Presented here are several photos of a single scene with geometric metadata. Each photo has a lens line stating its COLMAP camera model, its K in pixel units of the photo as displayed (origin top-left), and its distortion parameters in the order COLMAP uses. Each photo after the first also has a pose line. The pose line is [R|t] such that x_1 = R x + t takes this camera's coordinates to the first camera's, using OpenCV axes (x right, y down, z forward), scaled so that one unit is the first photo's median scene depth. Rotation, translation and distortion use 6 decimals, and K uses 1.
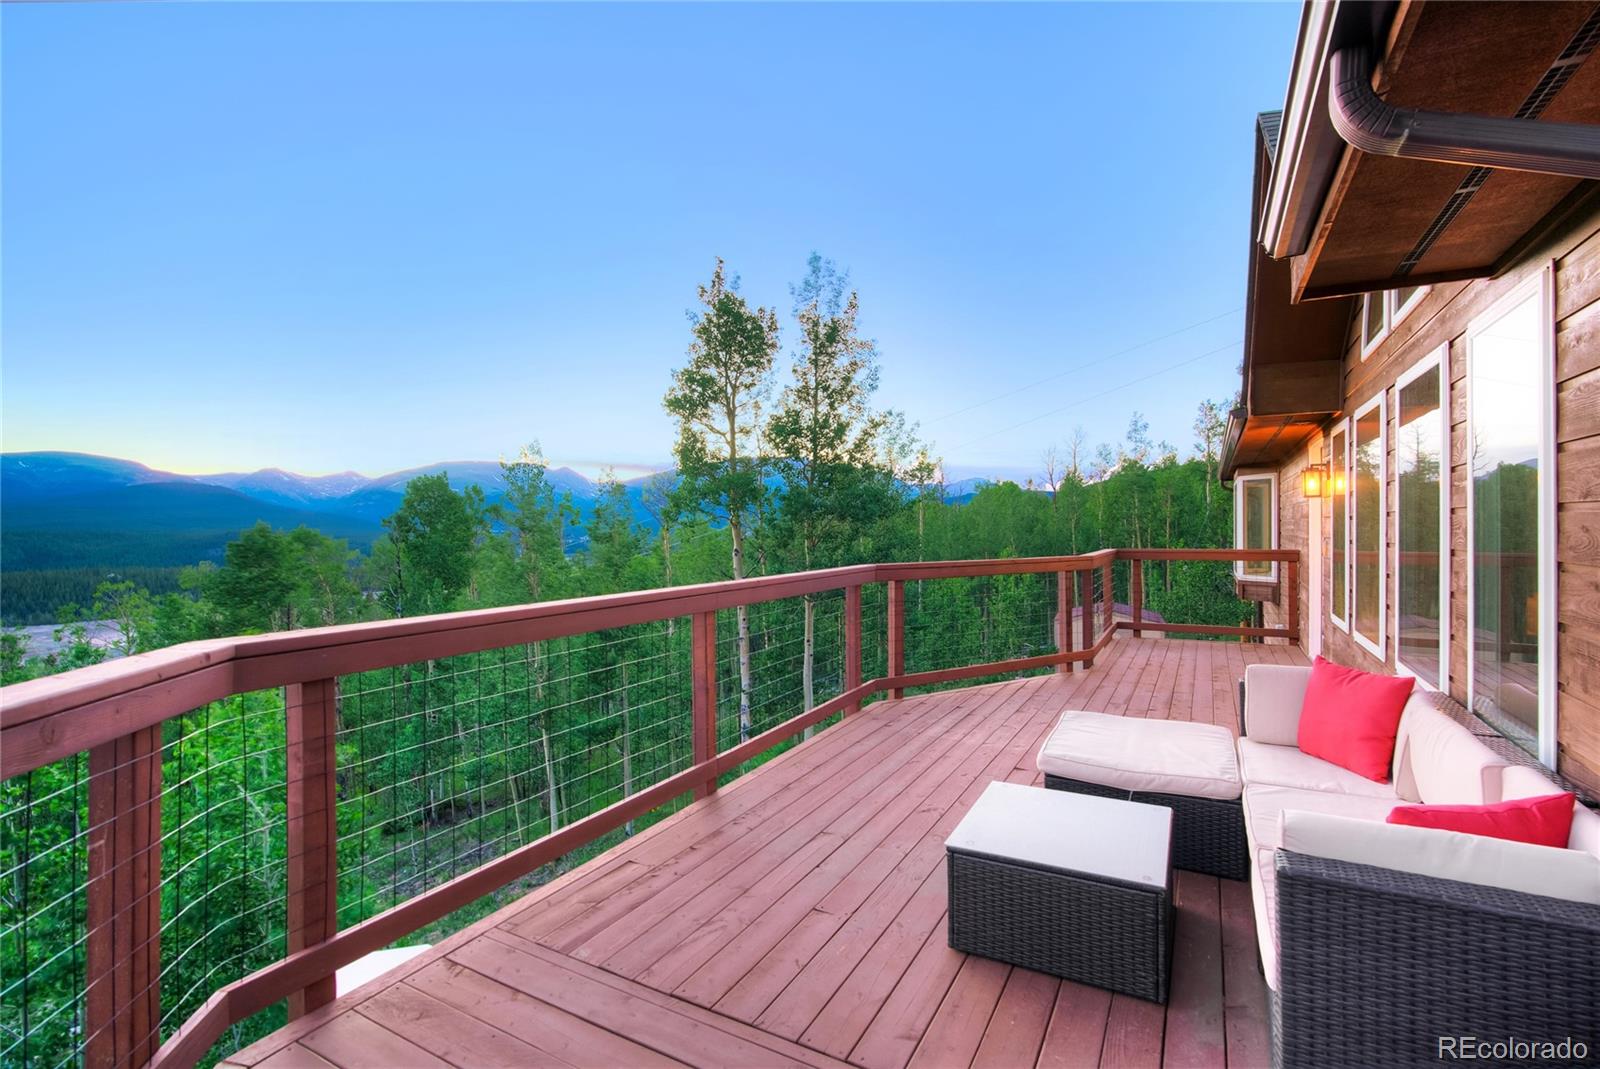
lens RADIAL K [[728.9, 0, 797.0], [0, 728.9, 534.3], [0, 0, 1]] dist [-0.004163, -0.000392]
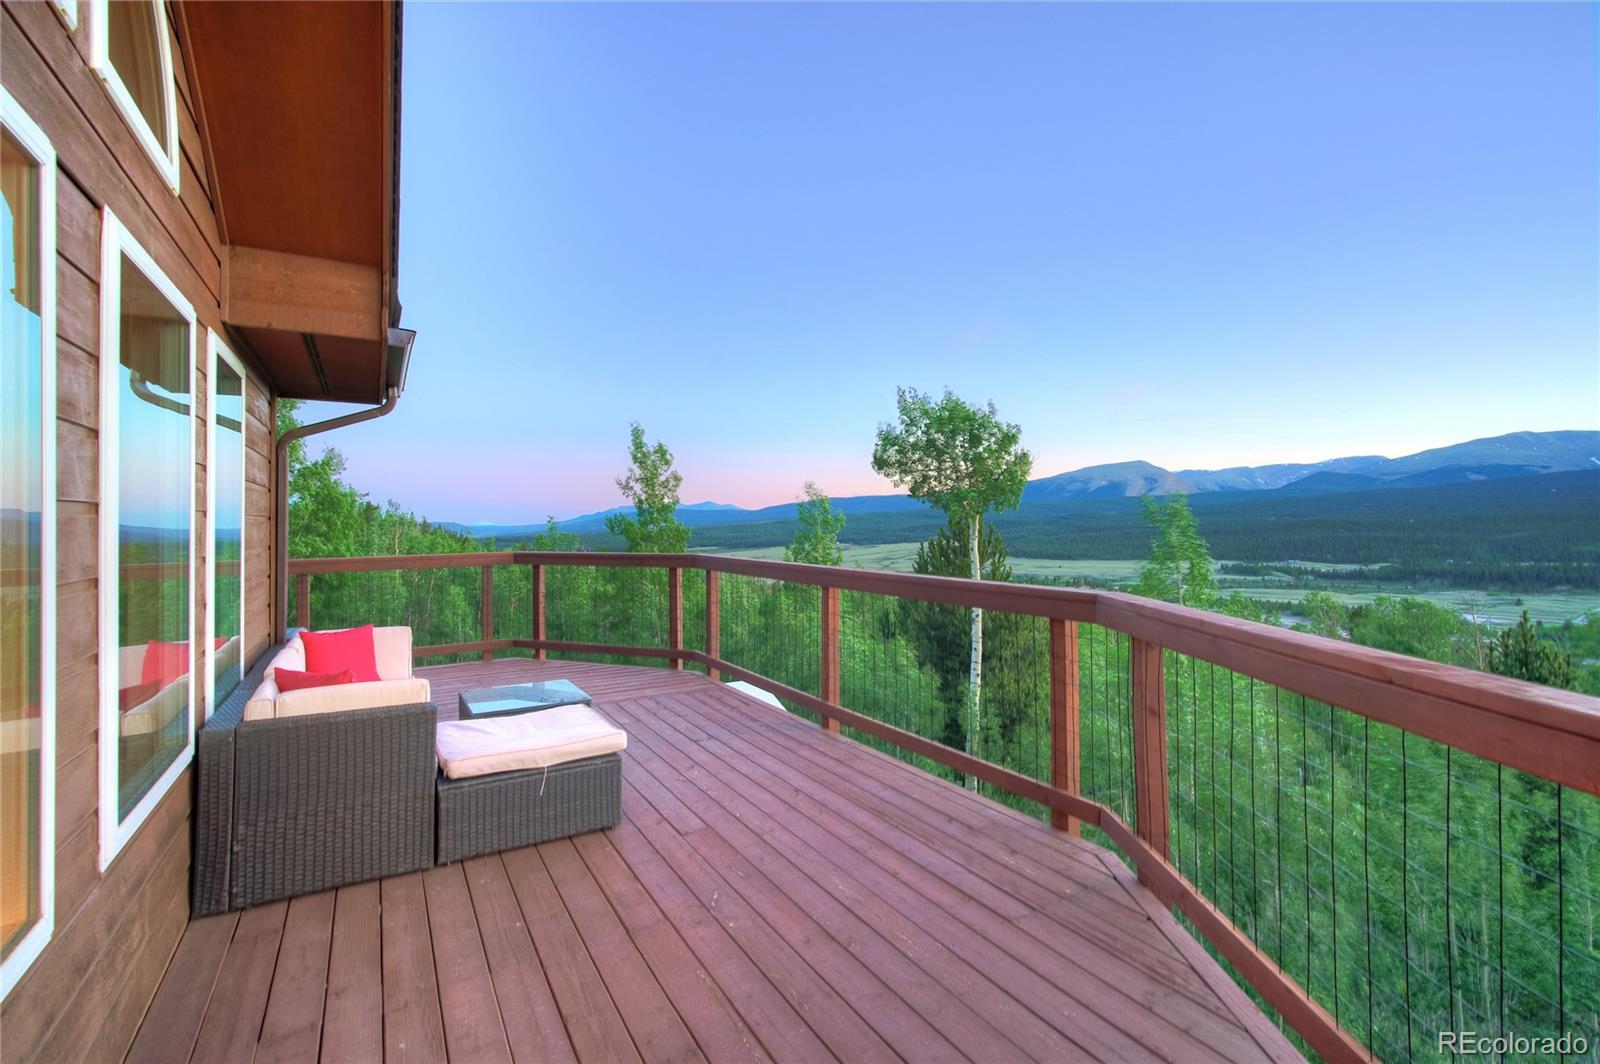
lens RADIAL K [[728.9, 0, 798.9], [0, 728.9, 522.1], [0, 0, 1]] dist [-0.004163, -0.000392]
pose [[-0.508891, 0.016990, -0.860663, 1.000080], [0.010430, 0.999854, 0.013571, -0.025937], [0.860768, -0.002071, -0.508994, 1.601606]]
